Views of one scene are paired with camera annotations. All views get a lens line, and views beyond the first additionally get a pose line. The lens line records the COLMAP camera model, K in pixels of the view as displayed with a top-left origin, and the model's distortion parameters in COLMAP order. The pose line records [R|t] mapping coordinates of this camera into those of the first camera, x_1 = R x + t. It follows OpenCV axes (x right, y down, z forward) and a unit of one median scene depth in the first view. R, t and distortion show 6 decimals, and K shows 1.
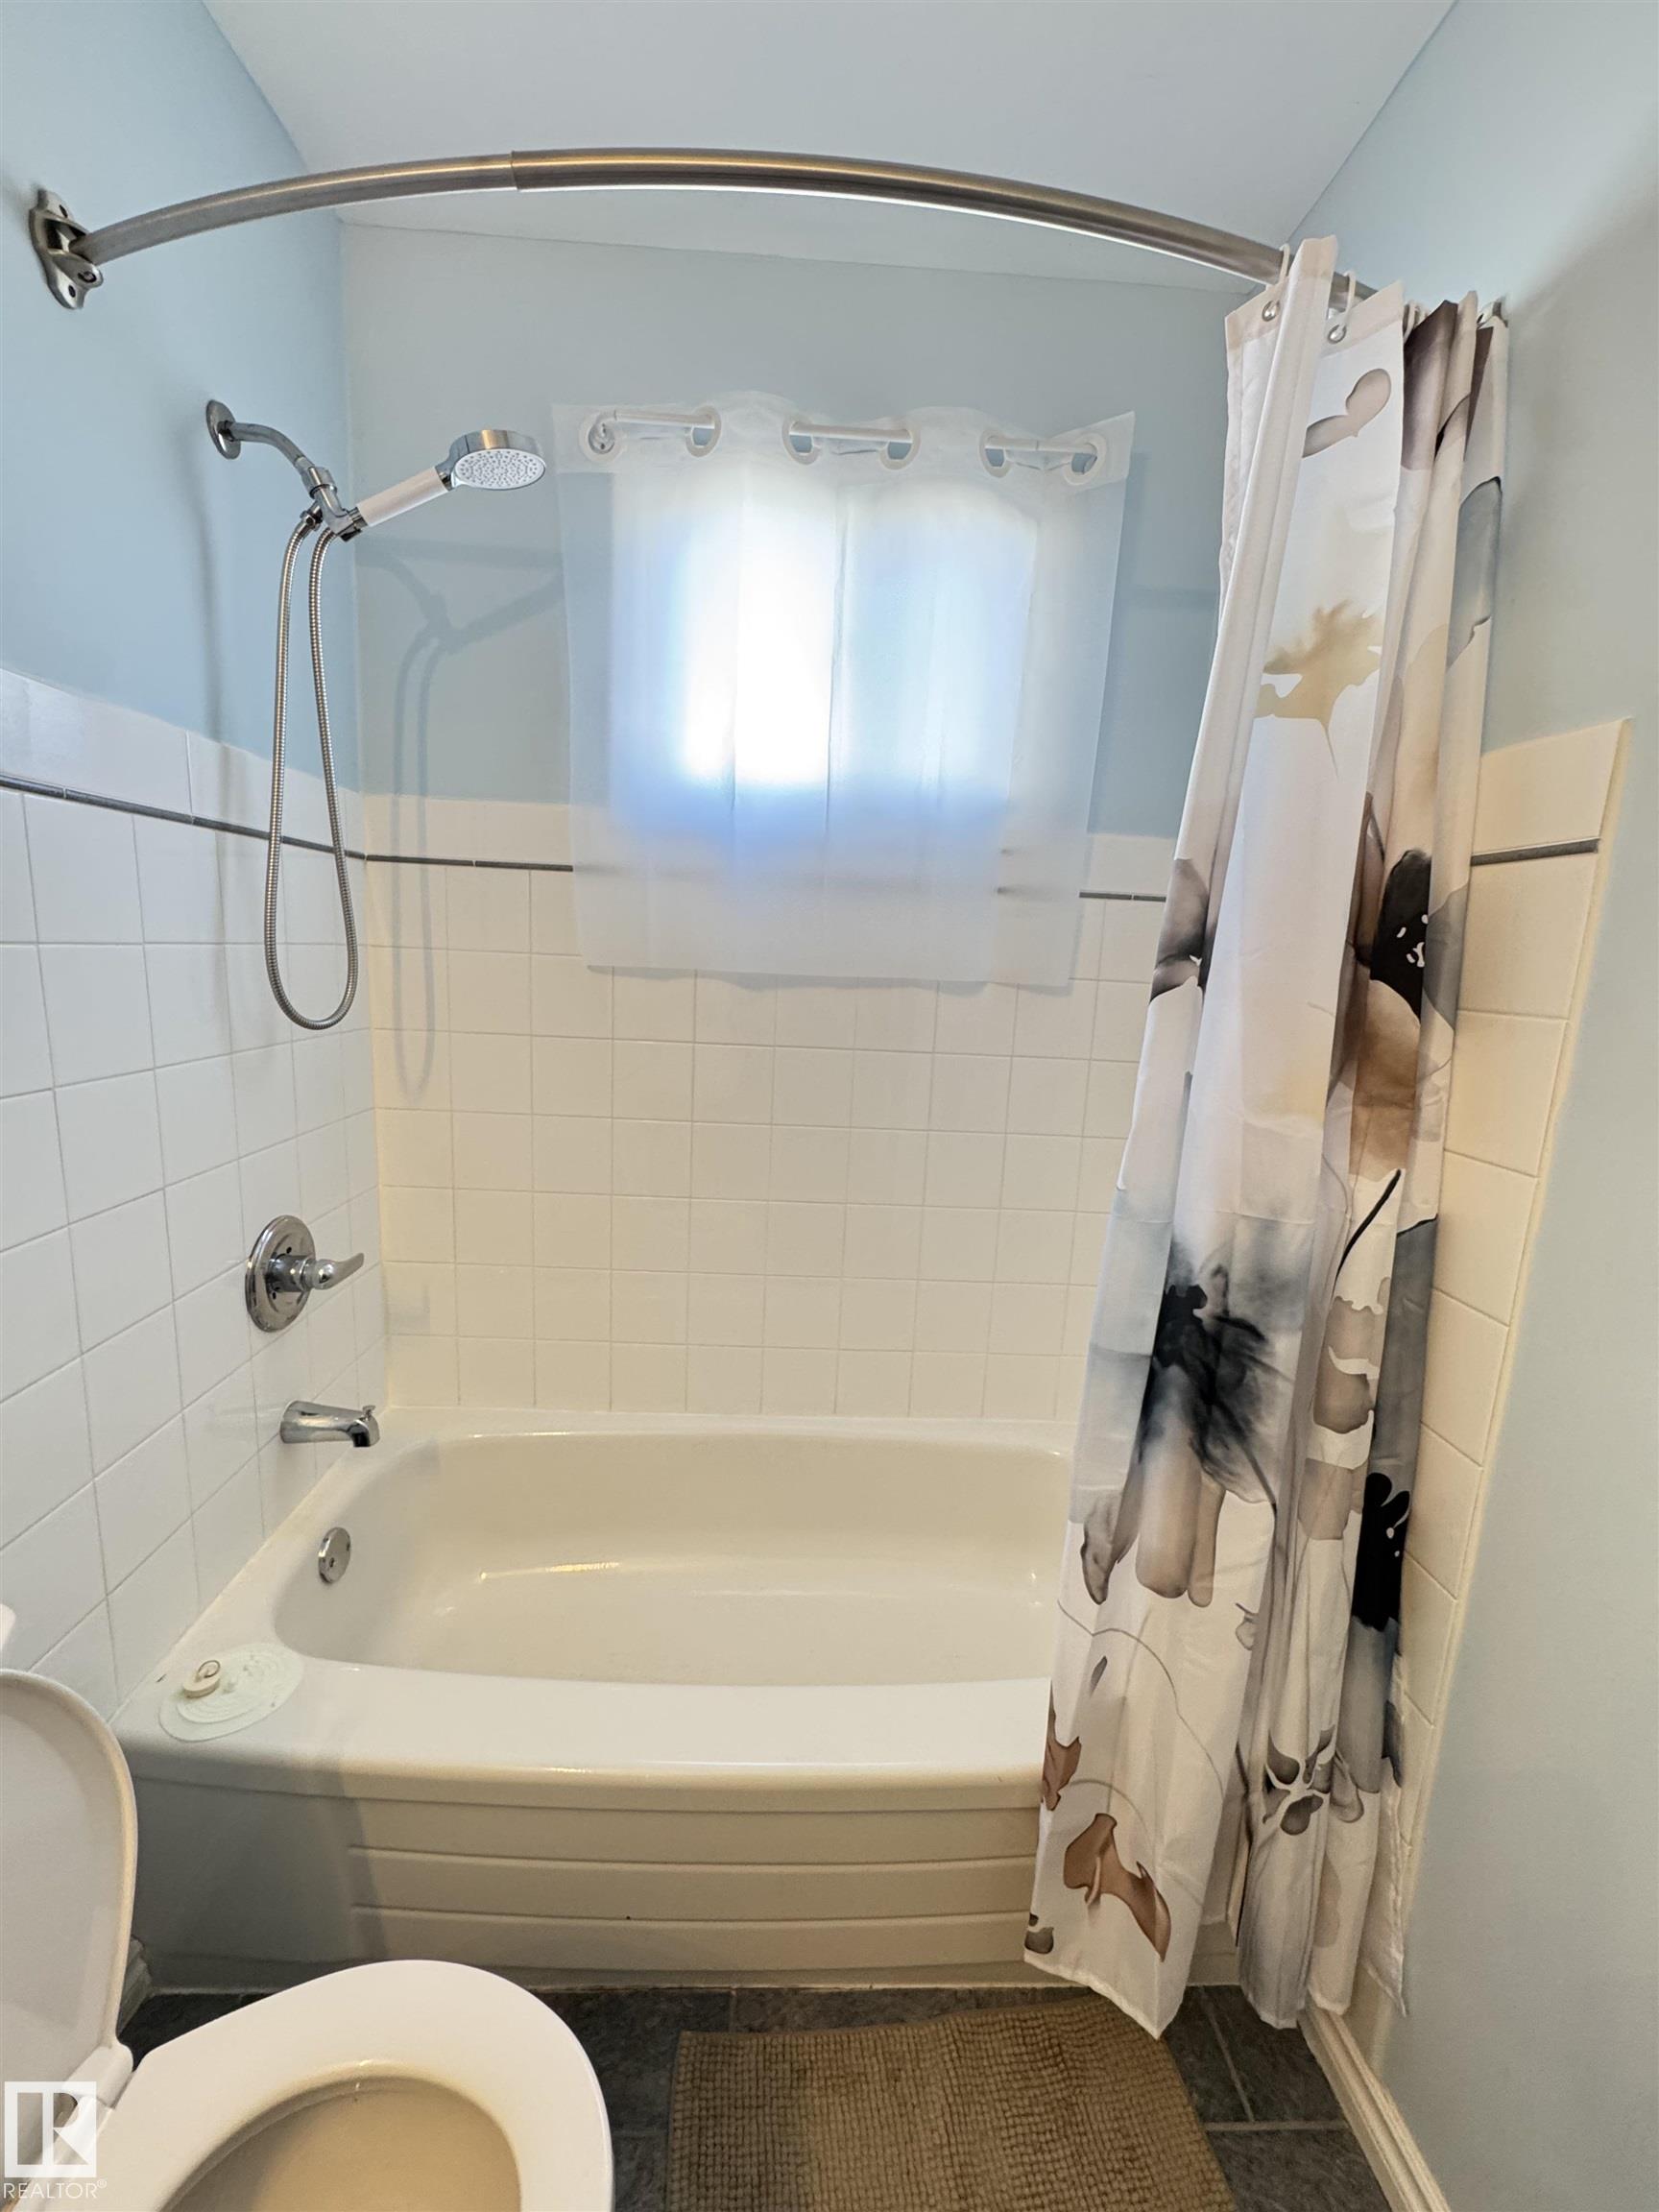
lens RADIAL K [[872.2, 0, 839.6], [0, 872.2, 1093.6], [0, 0, 1]] dist [-0.001534, -0.000442]
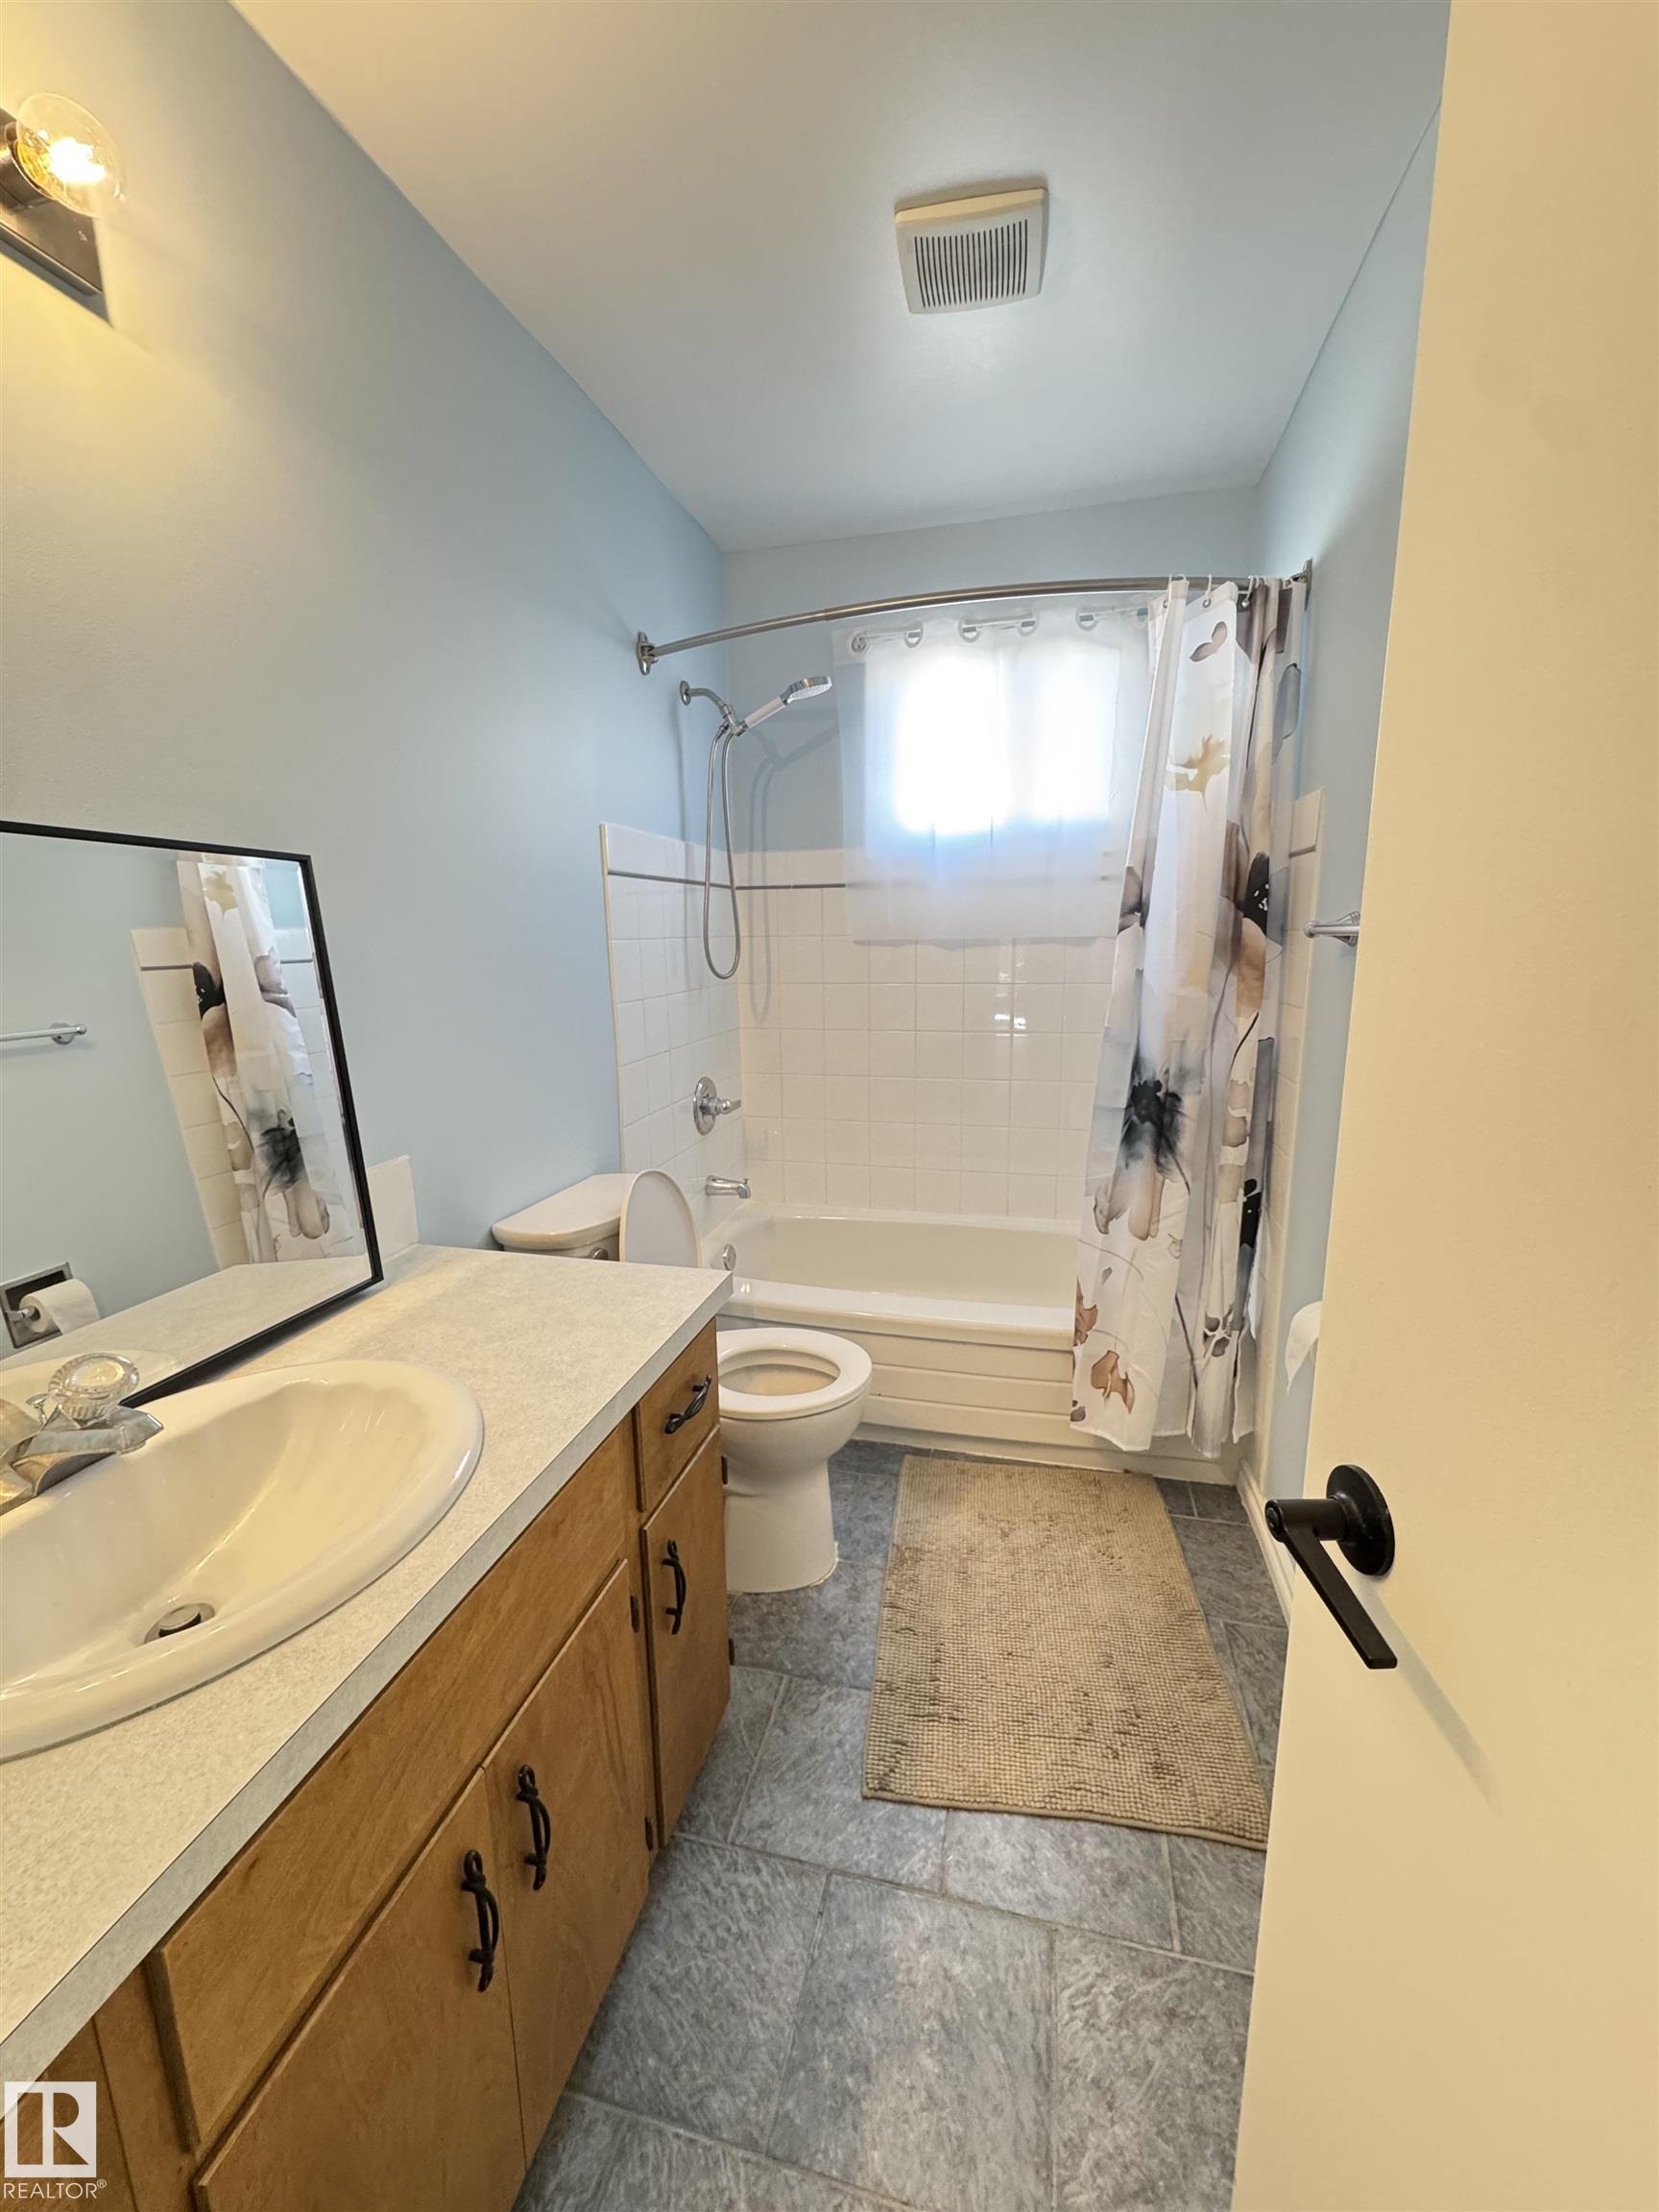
lens RADIAL K [[889.5, 0, 829.5], [0, 889.5, 1106.0], [0, 0, 1]] dist [-0.047241, -0.000082]
pose [[0.954341, -0.004345, -0.298689, 0.297633], [0.011144, 0.999716, 0.021063, 0.226107], [0.298513, -0.023430, 0.954118, -1.108751]]
